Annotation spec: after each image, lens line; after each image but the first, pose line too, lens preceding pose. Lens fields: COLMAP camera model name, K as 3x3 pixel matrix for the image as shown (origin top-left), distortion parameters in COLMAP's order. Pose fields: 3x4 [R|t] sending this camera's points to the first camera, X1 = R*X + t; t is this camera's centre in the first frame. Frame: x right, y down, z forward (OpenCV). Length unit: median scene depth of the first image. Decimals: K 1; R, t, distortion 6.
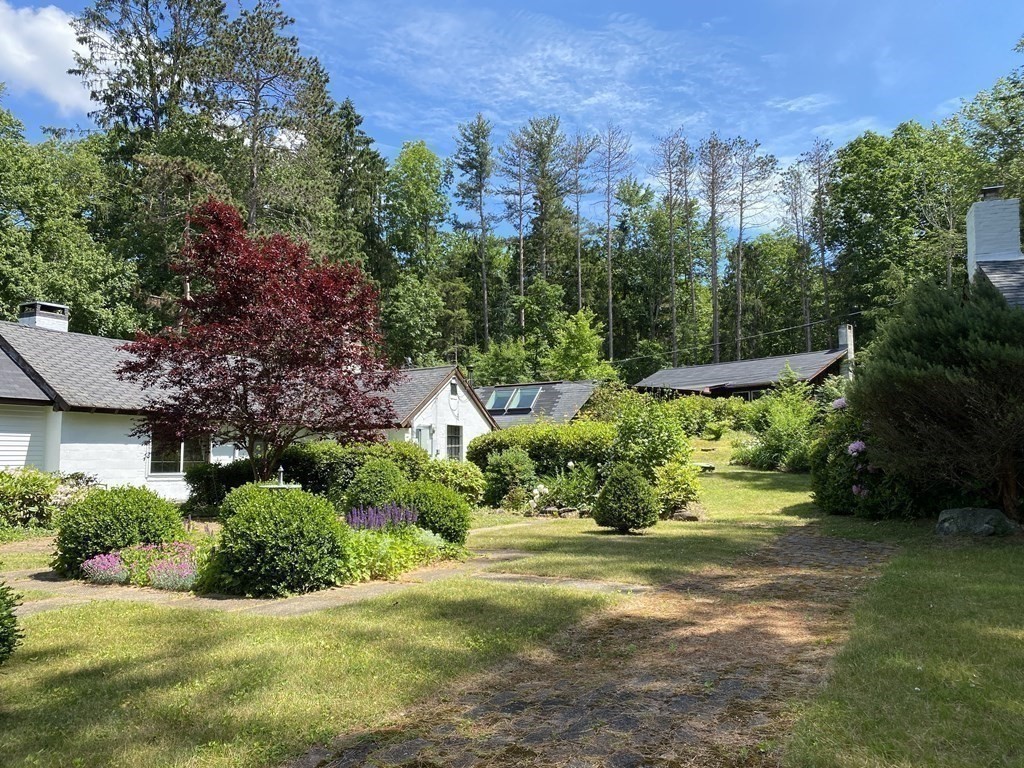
lens RADIAL K [[784.3, 0, 508.8], [0, 784.3, 389.1], [0, 0, 1]] dist [0.043510, -0.043885]
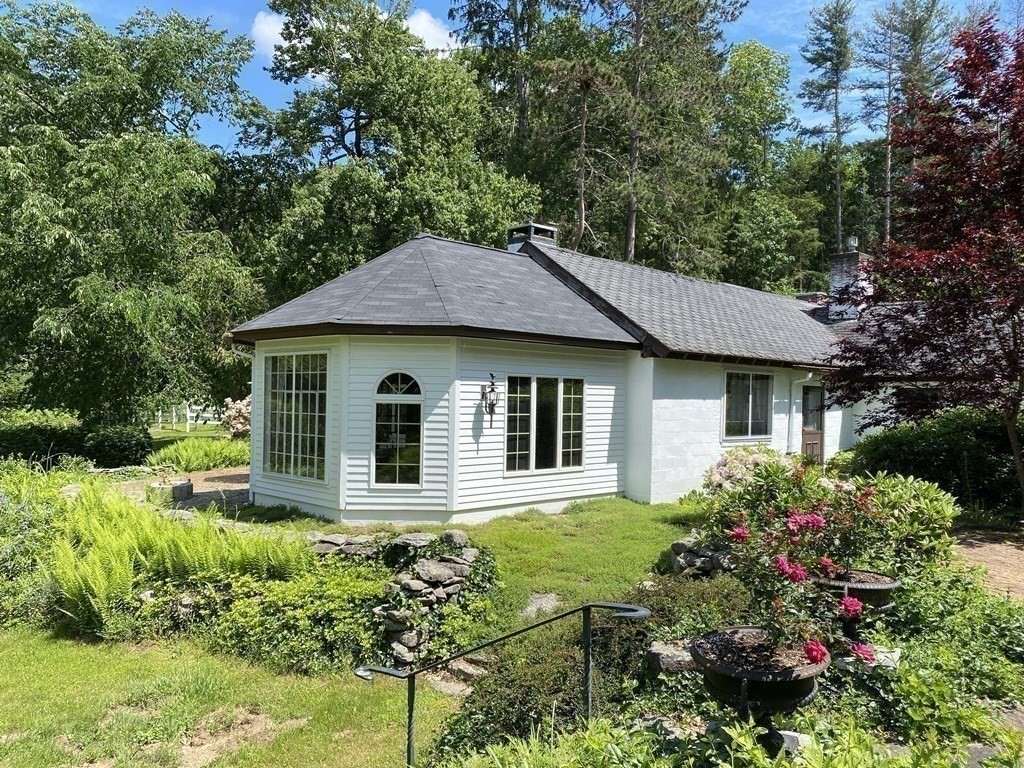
lens RADIAL K [[784.3, 0, 501.8], [0, 784.3, 387.5], [0, 0, 1]] dist [0.043510, -0.043885]
pose [[0.950967, 0.025007, -0.308279, -0.284781], [0.001309, 0.996392, 0.084860, -0.004954], [0.309289, -0.081103, 0.947503, 0.138487]]
